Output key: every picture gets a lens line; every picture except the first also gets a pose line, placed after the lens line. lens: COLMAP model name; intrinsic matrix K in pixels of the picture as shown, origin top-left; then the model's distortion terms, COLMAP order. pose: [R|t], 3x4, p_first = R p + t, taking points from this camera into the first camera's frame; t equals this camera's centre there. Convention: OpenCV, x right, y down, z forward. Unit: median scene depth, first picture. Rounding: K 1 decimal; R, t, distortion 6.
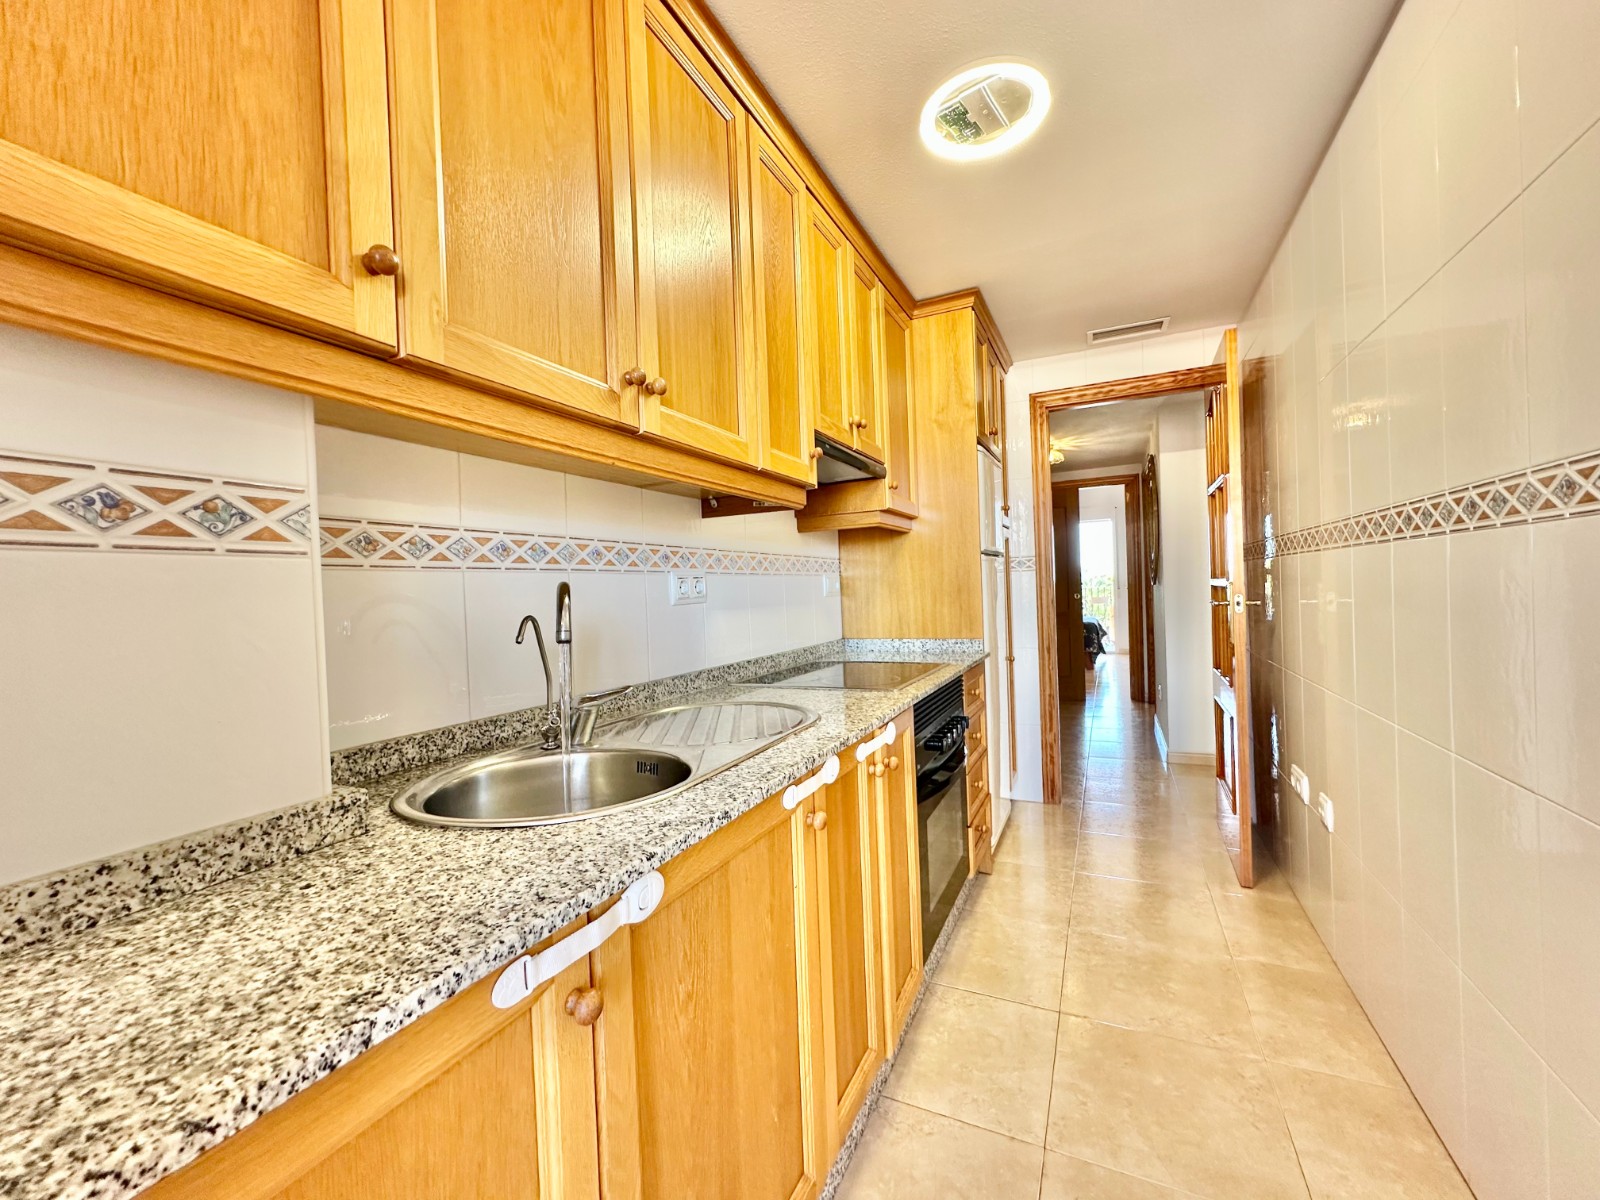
lens RADIAL K [[639.9, 0, 800.0], [0, 639.9, 600.0], [0, 0, 1]] dist [-0.002226, 0.000393]
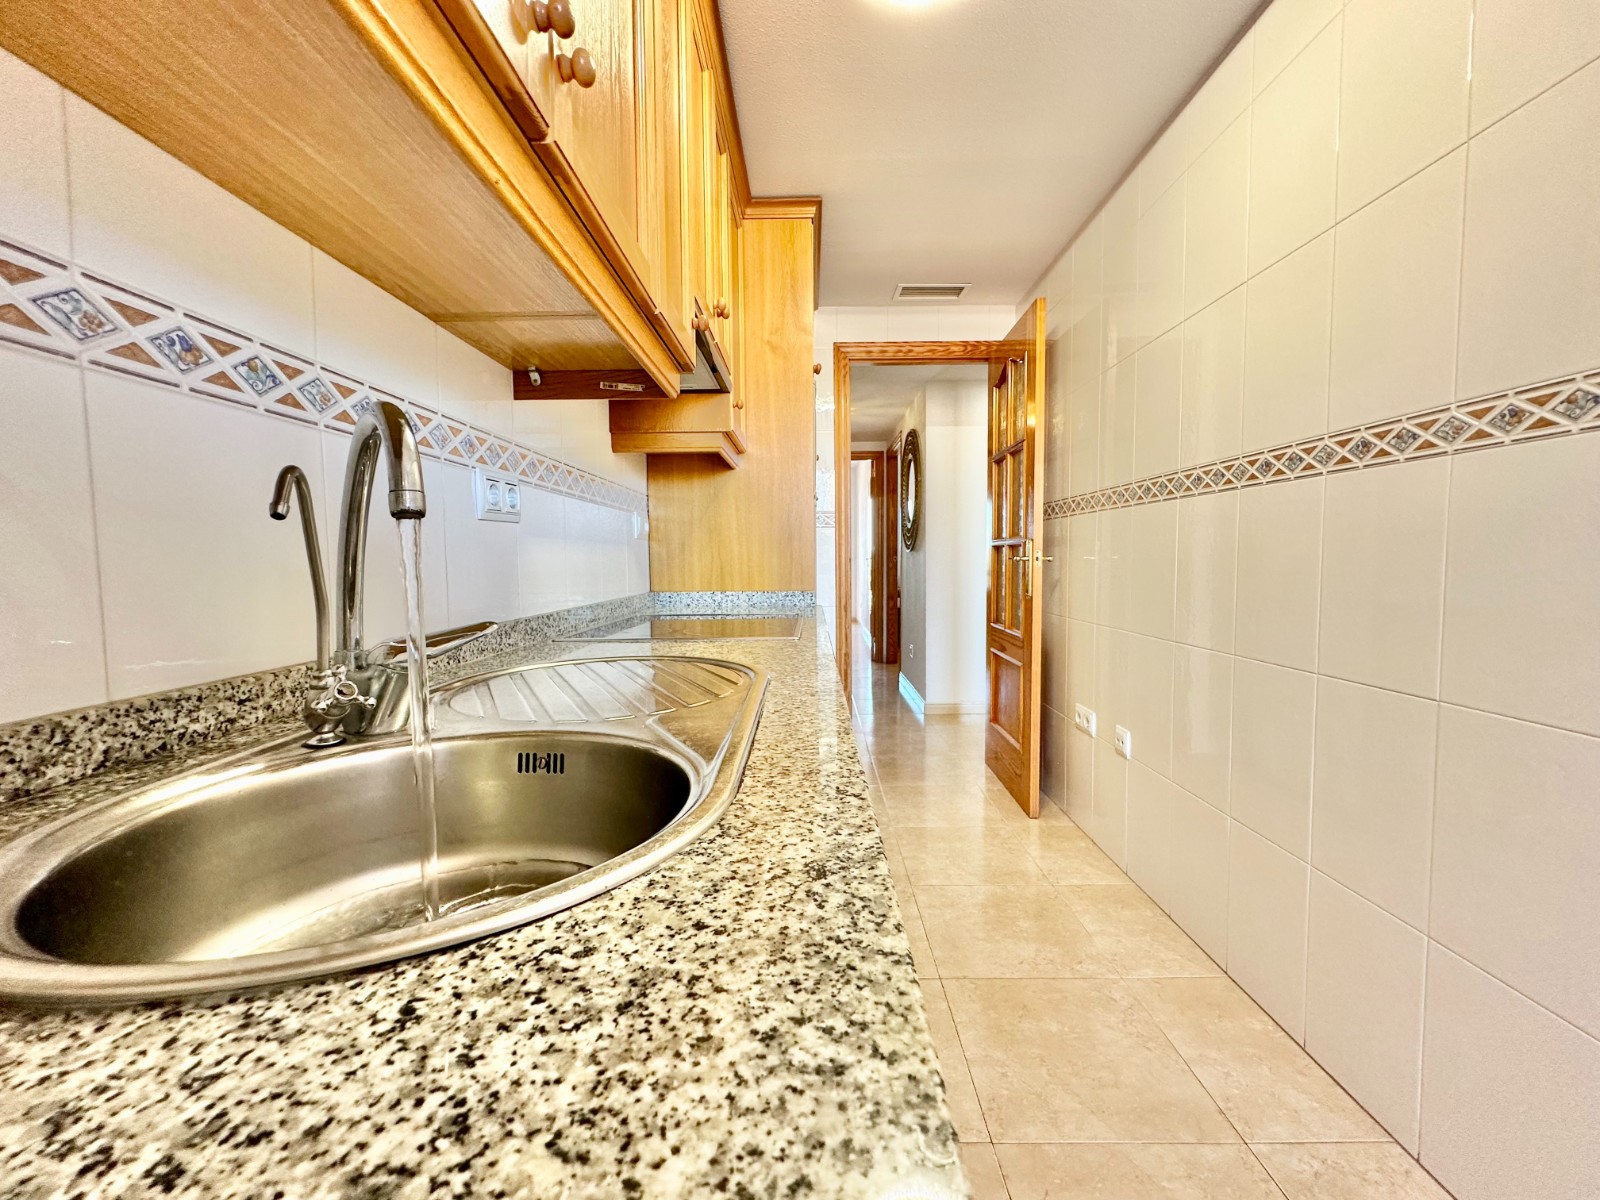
lens RADIAL K [[639.9, 0, 800.0], [0, 639.9, 600.0], [0, 0, 1]] dist [-0.002226, 0.000393]
pose [[0.906141, 0.002673, 0.422967, -0.207899], [-0.019260, 0.999204, 0.034947, 0.072298], [-0.422537, -0.039813, 0.905471, 0.303393]]
